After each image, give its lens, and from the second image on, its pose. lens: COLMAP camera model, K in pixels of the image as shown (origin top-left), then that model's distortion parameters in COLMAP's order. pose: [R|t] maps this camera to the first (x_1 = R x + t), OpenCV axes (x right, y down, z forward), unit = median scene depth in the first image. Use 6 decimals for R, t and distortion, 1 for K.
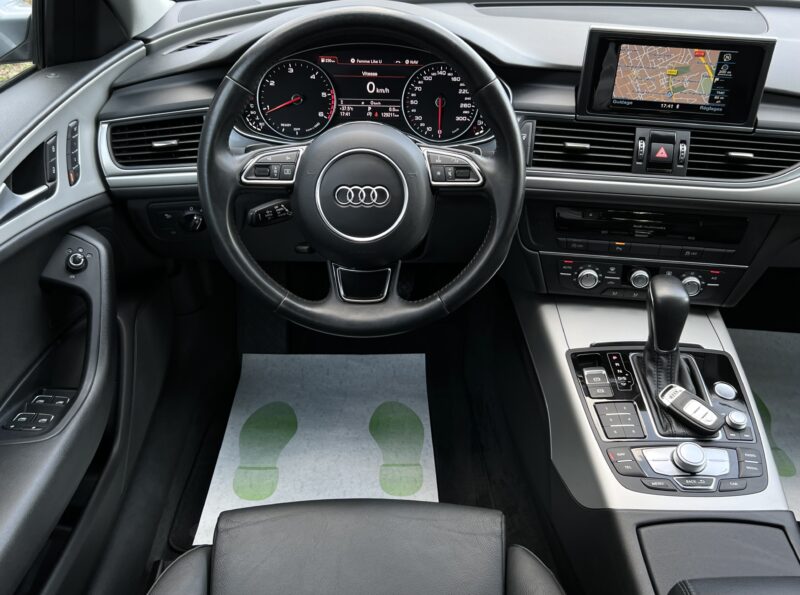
lens RADIAL K [[762.8, 0, 407.0], [0, 762.8, 294.1], [0, 0, 1]] dist [0.023515, 0.000000]
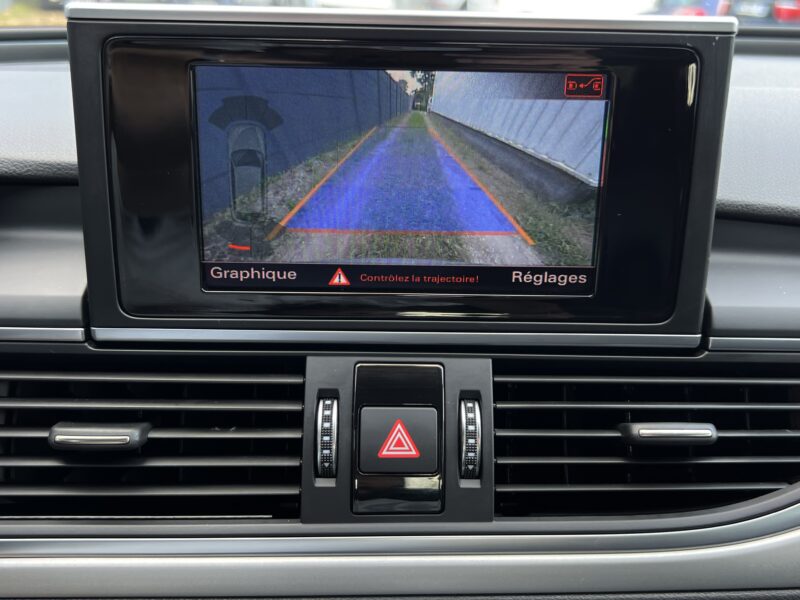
lens RADIAL K [[824.6, 0, 405.6], [0, 824.6, 302.4], [0, 0, 1]] dist [0.058795, 0.000000]
pose [[0.992286, -0.061847, 0.107439, 0.299770], [0.083877, 0.973117, -0.214497, -0.165505], [-0.091285, 0.221854, 0.970798, 0.683183]]
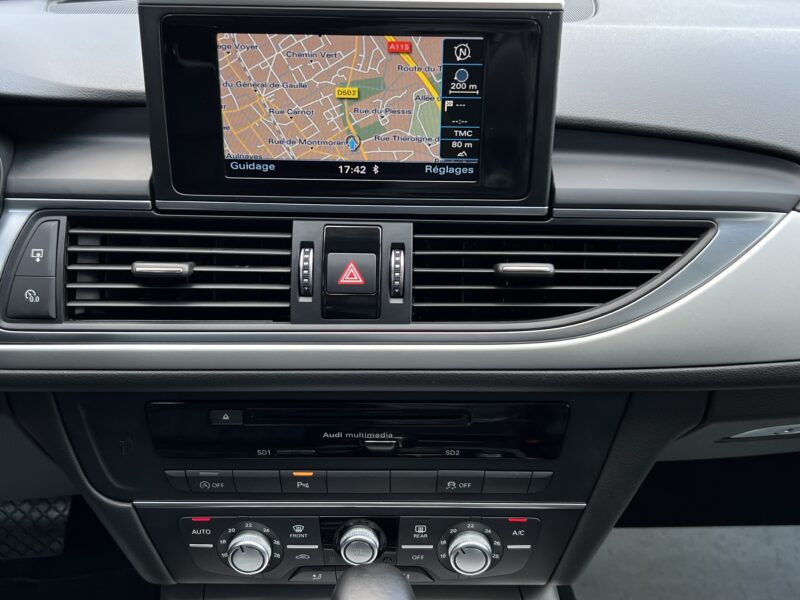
lens RADIAL K [[872.5, 0, 405.4], [0, 872.5, 300.5], [0, 0, 1]] dist [0.069059, 0.000000]
pose [[0.995069, -0.067198, 0.072959, 0.319320], [0.075216, 0.990700, -0.113381, -0.108062], [-0.064662, 0.118309, 0.990869, 0.493527]]
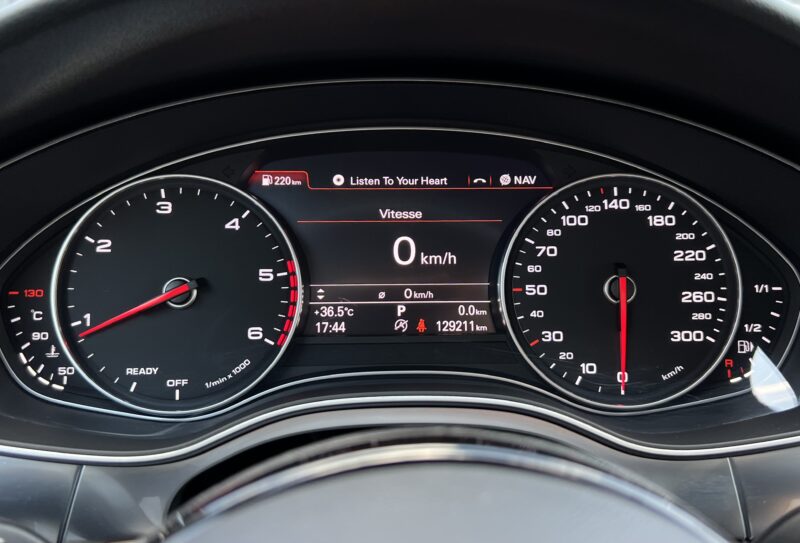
lens RADIAL K [[721.6, 0, 409.0], [0, 721.6, 246.6], [0, 0, 1]] dist [0.040235, -0.023299]
pose [[0.999525, -0.023305, 0.020156, -0.055732], [0.027796, 0.964270, -0.263459, -0.199687], [-0.013296, 0.263894, 0.964460, 0.734060]]
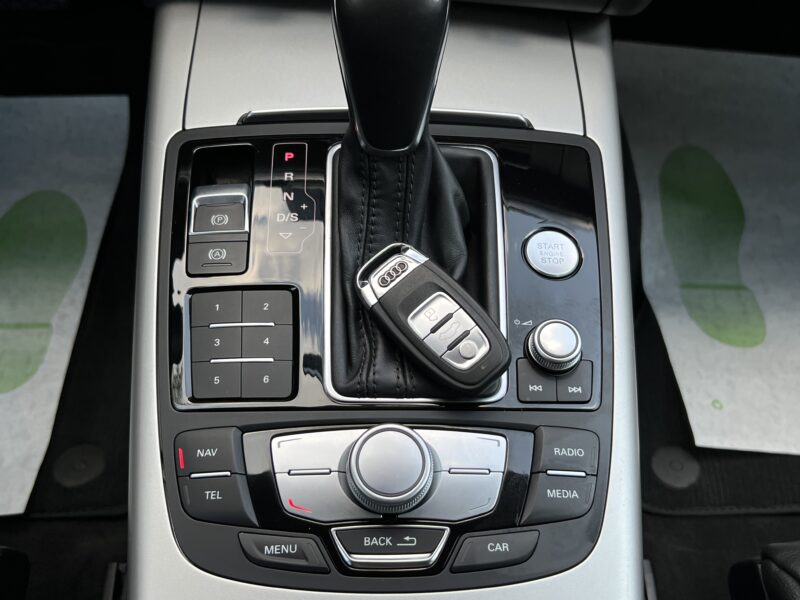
lens RADIAL K [[872.5, 0, 408.4], [0, 872.5, 296.1], [0, 0, 1]] dist [0.069059, 0.000000]
pose [[0.999923, 0.005200, 0.011310, 0.329388], [-0.008696, 0.941890, 0.335809, 0.001607], [-0.008906, -0.335882, 0.941862, 0.569479]]
